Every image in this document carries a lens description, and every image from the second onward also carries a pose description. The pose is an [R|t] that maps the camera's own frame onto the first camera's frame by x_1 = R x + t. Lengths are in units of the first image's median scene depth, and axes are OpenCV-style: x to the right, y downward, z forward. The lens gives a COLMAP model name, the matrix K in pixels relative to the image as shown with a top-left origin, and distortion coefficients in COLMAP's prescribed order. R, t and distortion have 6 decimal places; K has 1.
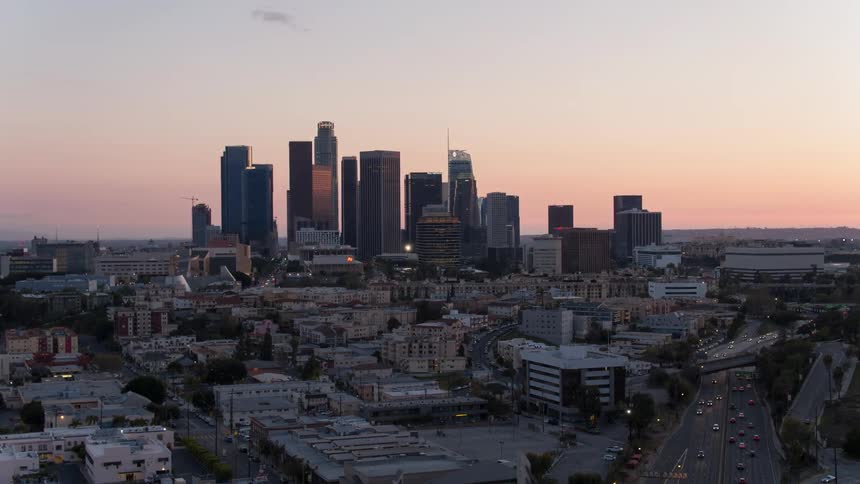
lens RADIAL K [[1222.5, 0, 430.0], [0, 1222.5, 242.0], [0, 0, 1]] dist [0.004030, 0.010419]
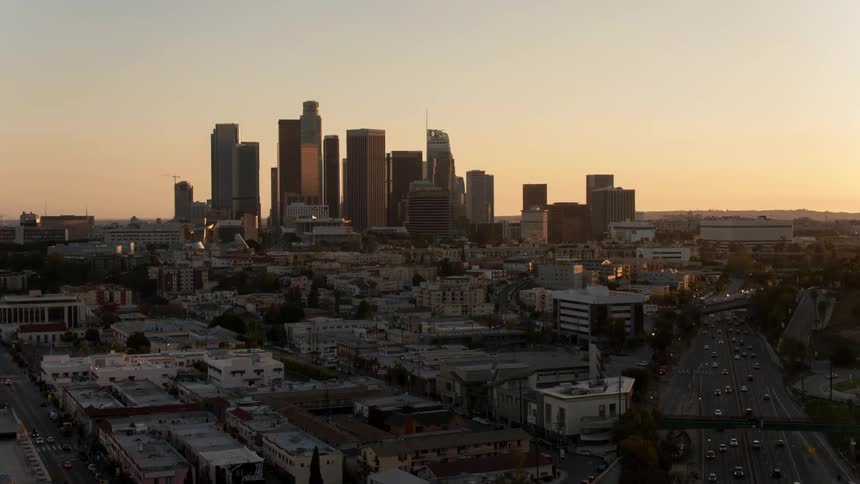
lens RADIAL K [[1222.5, 0, 430.0], [0, 1222.5, 242.0], [0, 0, 1]] dist [0.004030, 0.010419]
pose [[0.999516, 0.002685, 0.030987, -0.046824], [-0.003140, 0.999888, 0.014636, 0.014542], [-0.030944, -0.014726, 0.999413, -0.099208]]
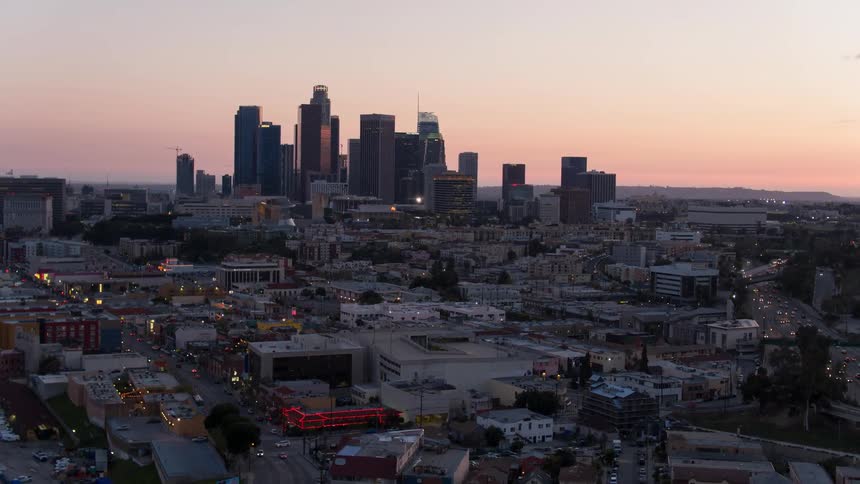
lens RADIAL K [[1222.5, 0, 430.0], [0, 1222.5, 242.0], [0, 0, 1]] dist [0.004030, 0.010419]
pose [[0.996230, 0.020692, 0.084250, -0.219822], [-0.024064, 0.998941, 0.039204, -0.002518], [-0.083350, -0.041084, 0.995673, -0.388384]]
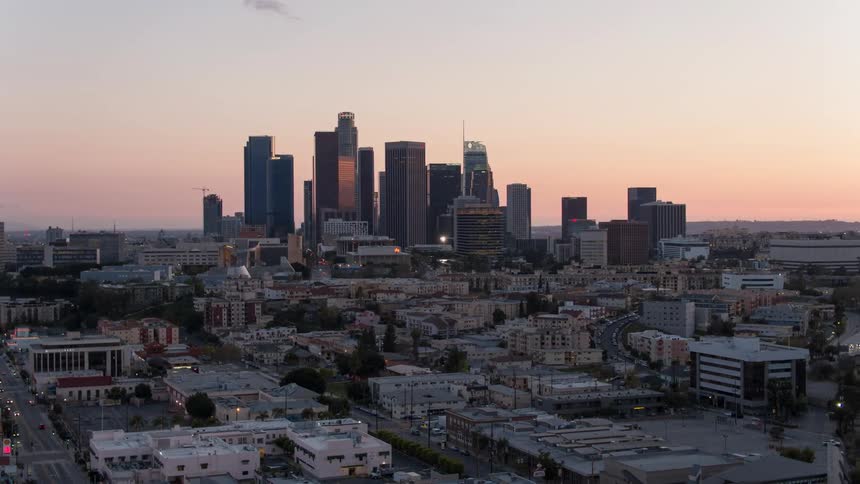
lens RADIAL K [[1222.5, 0, 430.0], [0, 1222.5, 242.0], [0, 0, 1]] dist [0.004030, 0.010419]
pose [[0.999897, 0.003181, 0.013976, -0.087679], [-0.003277, 0.999971, 0.006828, 0.000847], [-0.013953, -0.006873, 0.999879, 0.009566]]
